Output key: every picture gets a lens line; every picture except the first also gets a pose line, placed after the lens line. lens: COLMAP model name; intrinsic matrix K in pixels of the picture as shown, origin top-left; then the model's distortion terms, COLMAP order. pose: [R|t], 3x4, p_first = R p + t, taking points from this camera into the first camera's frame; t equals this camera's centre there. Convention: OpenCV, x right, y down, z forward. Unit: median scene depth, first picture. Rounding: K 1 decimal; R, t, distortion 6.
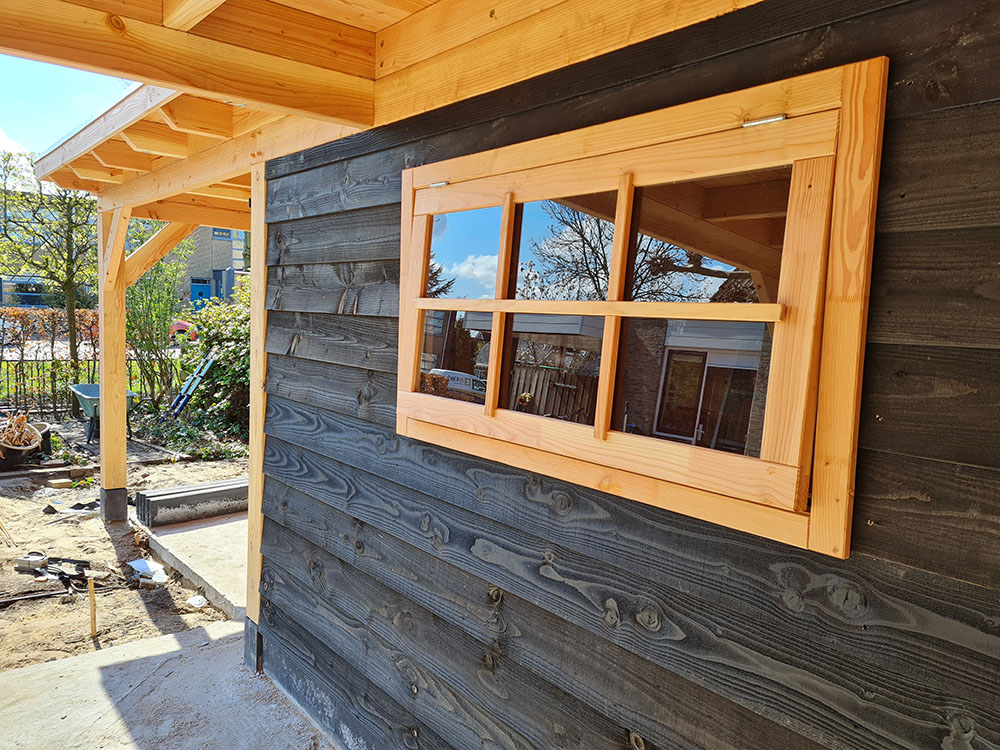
lens RADIAL K [[745.2, 0, 516.7], [0, 745.2, 375.7], [0, 0, 1]] dist [0.063409, -0.063001]
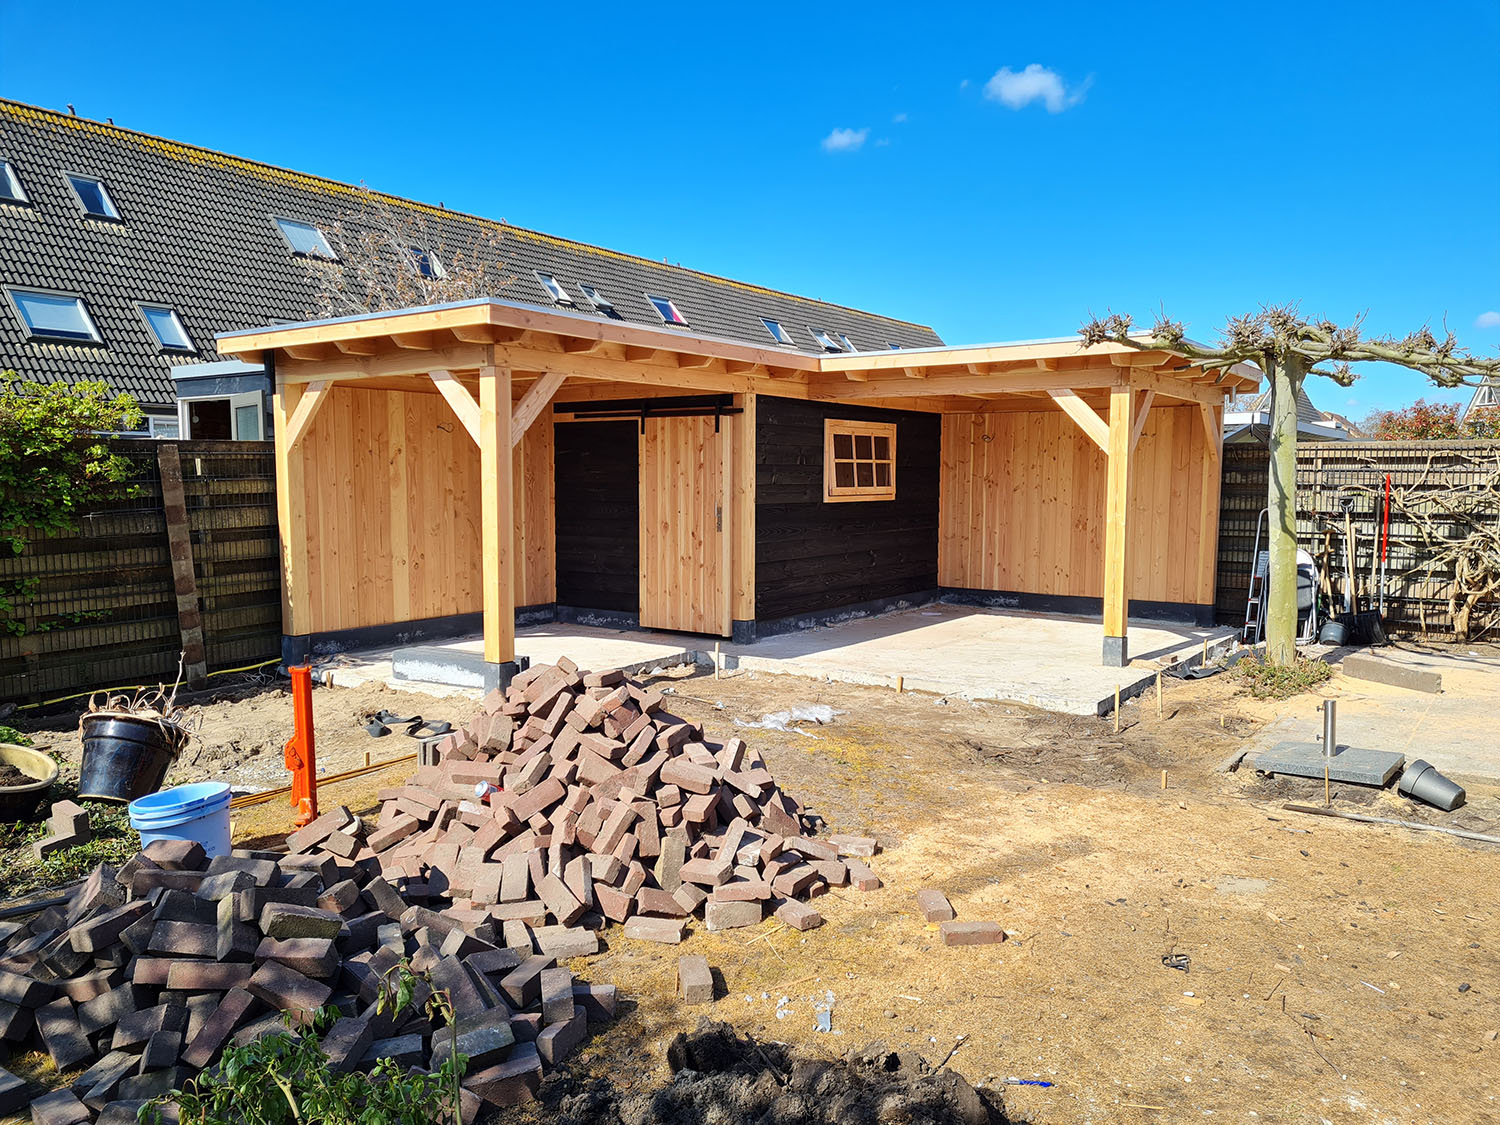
lens RADIAL K [[1116.9, 0, 756.7], [0, 1116.9, 578.0], [0, 0, 1]] dist [0.063178, -0.060810]
pose [[-0.259837, -0.131337, 0.956679, -4.554262], [0.065422, 0.986037, 0.153136, -0.342009], [-0.963434, 0.102378, -0.247617, 2.445863]]
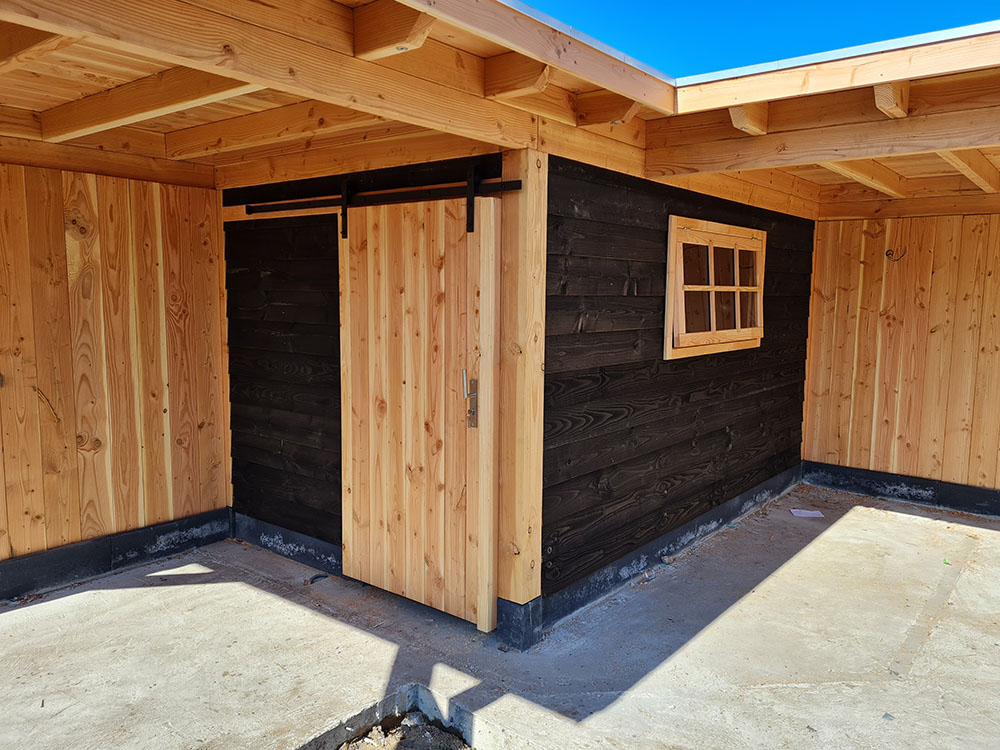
lens RADIAL K [[745.2, 0, 516.7], [0, 745.2, 375.7], [0, 0, 1]] dist [0.063409, -0.063001]
pose [[-0.205365, -0.154542, 0.966407, -1.840890], [0.060515, 0.983559, 0.170145, -0.214850], [-0.976813, 0.093424, -0.192637, 1.702374]]
